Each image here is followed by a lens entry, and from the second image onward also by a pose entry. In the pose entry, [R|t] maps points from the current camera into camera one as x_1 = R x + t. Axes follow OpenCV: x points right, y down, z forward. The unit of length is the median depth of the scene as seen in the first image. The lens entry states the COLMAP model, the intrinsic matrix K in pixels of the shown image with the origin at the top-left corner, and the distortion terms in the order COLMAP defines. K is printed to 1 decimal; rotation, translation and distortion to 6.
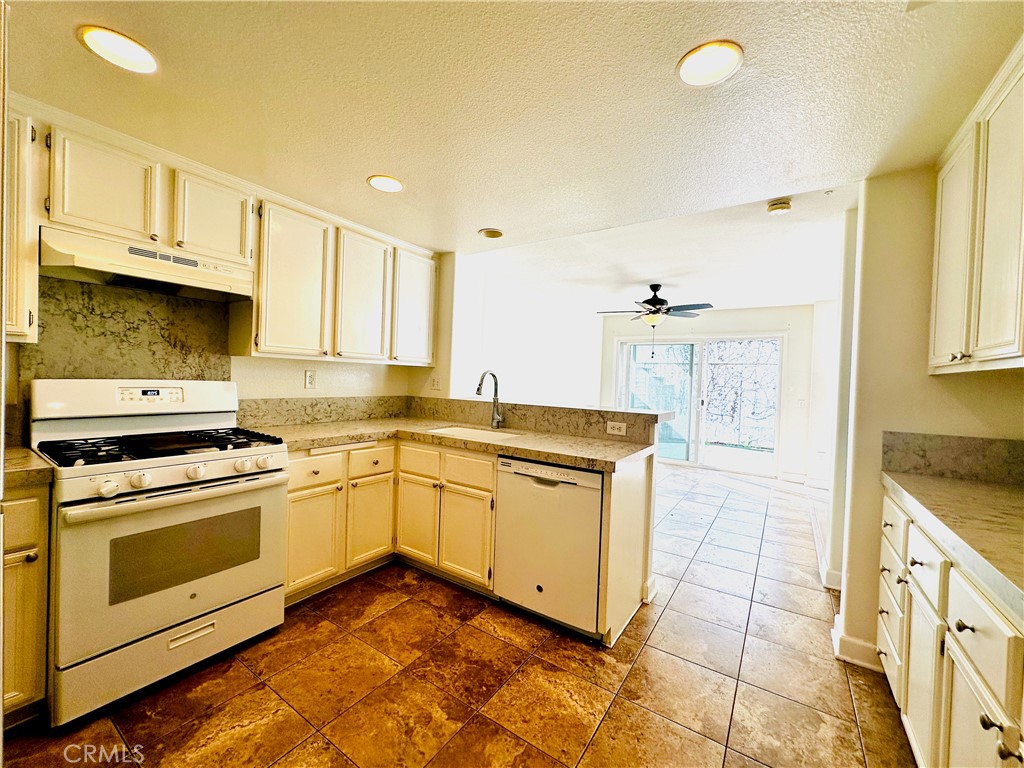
lens RADIAL K [[410.3, 0, 512.0], [0, 410.3, 384.0], [0, 0, 1]] dist [0.000078, 0.000030]
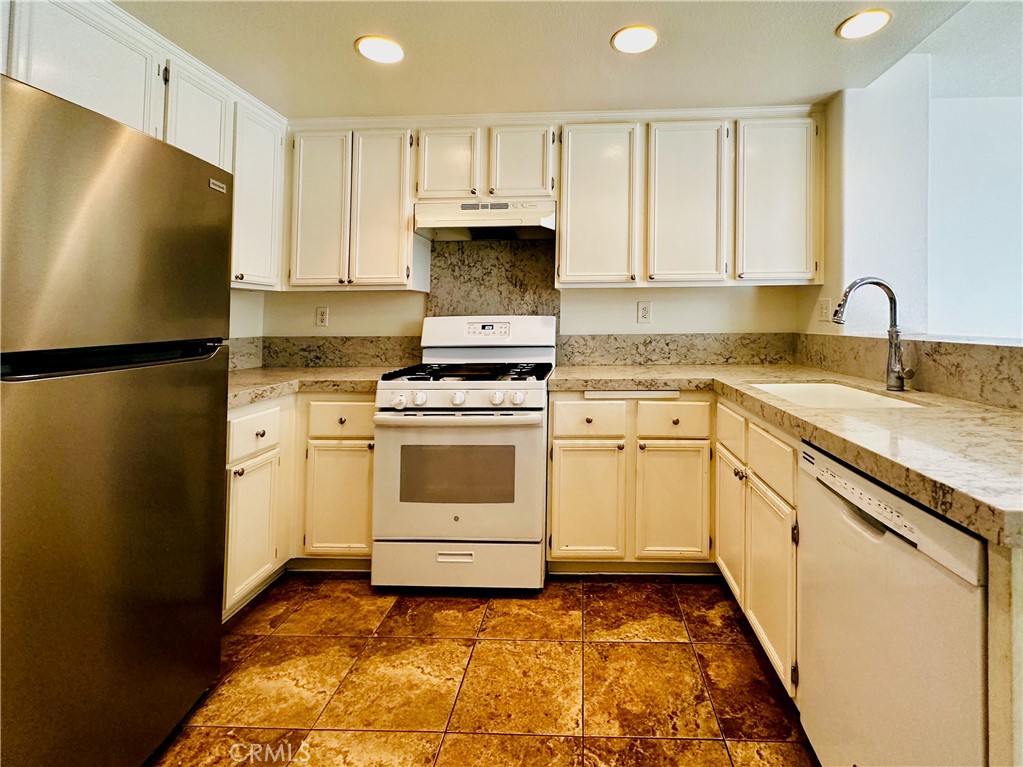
lens RADIAL K [[474.3, 0, 511.6], [0, 474.3, 299.6], [0, 0, 1]] dist [-0.000208, -0.000066]
pose [[0.519669, -0.068519, -0.851615, 0.259136], [0.014885, 0.997354, -0.071162, 0.037120], [0.854238, 0.024304, 0.519314, 0.350130]]
